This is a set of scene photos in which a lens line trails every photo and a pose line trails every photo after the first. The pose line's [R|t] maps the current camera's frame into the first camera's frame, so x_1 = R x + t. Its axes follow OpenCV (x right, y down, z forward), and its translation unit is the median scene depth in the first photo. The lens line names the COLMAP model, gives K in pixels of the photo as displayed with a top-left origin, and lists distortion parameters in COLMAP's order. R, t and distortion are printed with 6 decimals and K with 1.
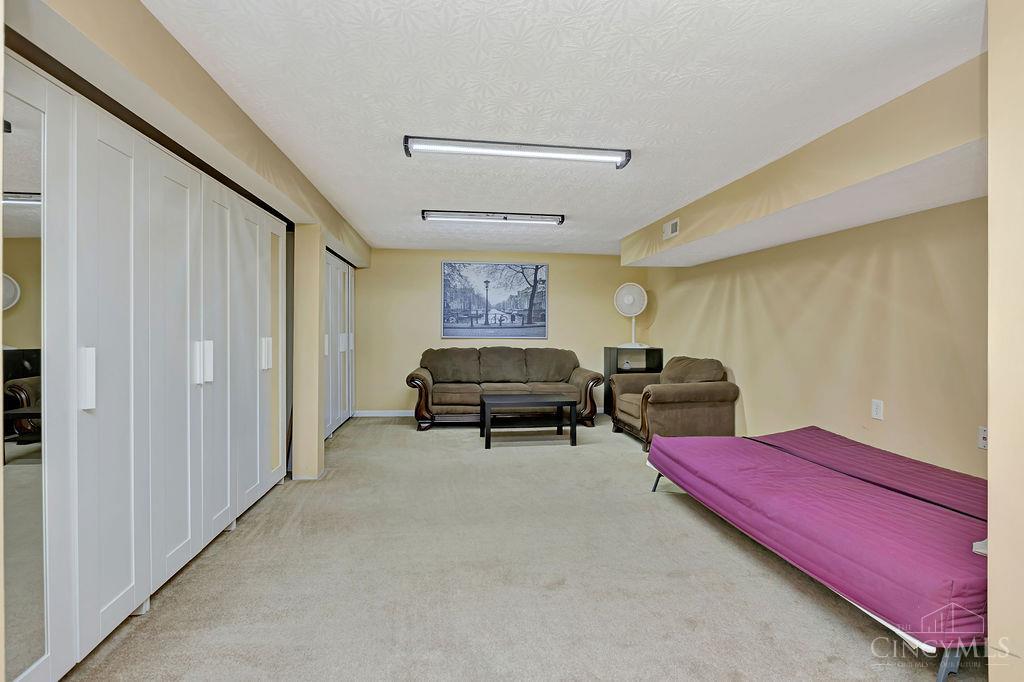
lens RADIAL K [[457.8, 0, 513.4], [0, 457.8, 334.5], [0, 0, 1]] dist [-0.001401, -0.000132]
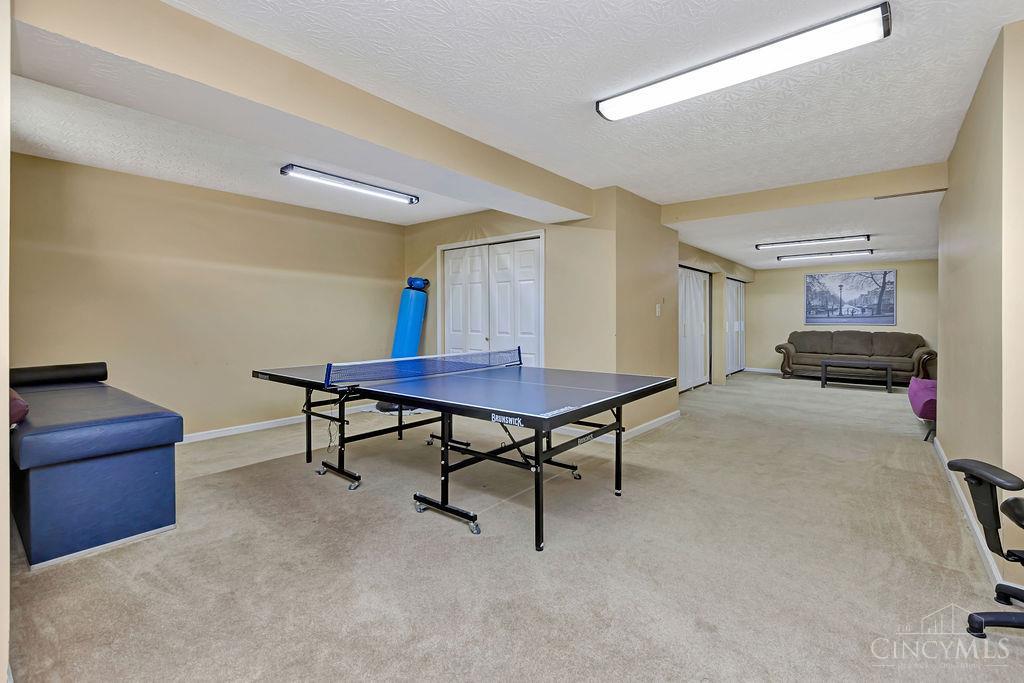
lens RADIAL K [[457.8, 0, 515.0], [0, 457.8, 324.4], [0, 0, 1]] dist [-0.001401, -0.000132]
pose [[0.668127, 0.003396, -0.744039, 0.334629], [-0.002106, 0.999994, 0.002672, 0.005810], [0.744044, -0.000218, 0.668130, -0.747814]]
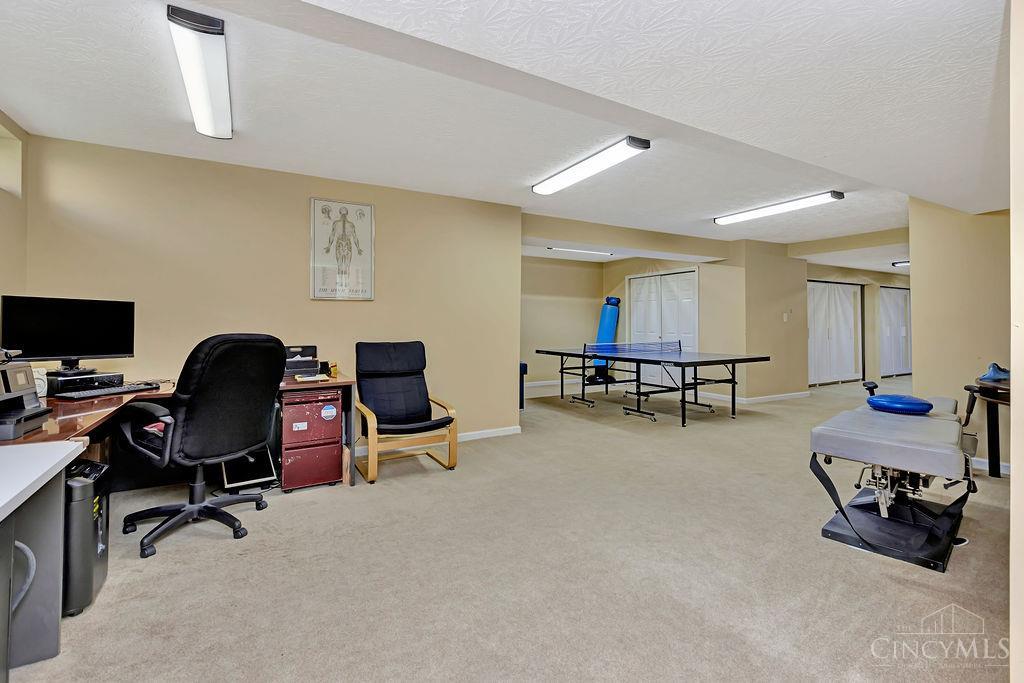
lens RADIAL K [[457.8, 0, 514.2], [0, 457.8, 313.3], [0, 0, 1]] dist [-0.001401, -0.000132]
pose [[0.349630, -0.029694, -0.936417, 0.758922], [-0.005873, 0.999409, -0.033884, 0.014604], [0.936869, 0.017346, 0.349249, -1.075020]]
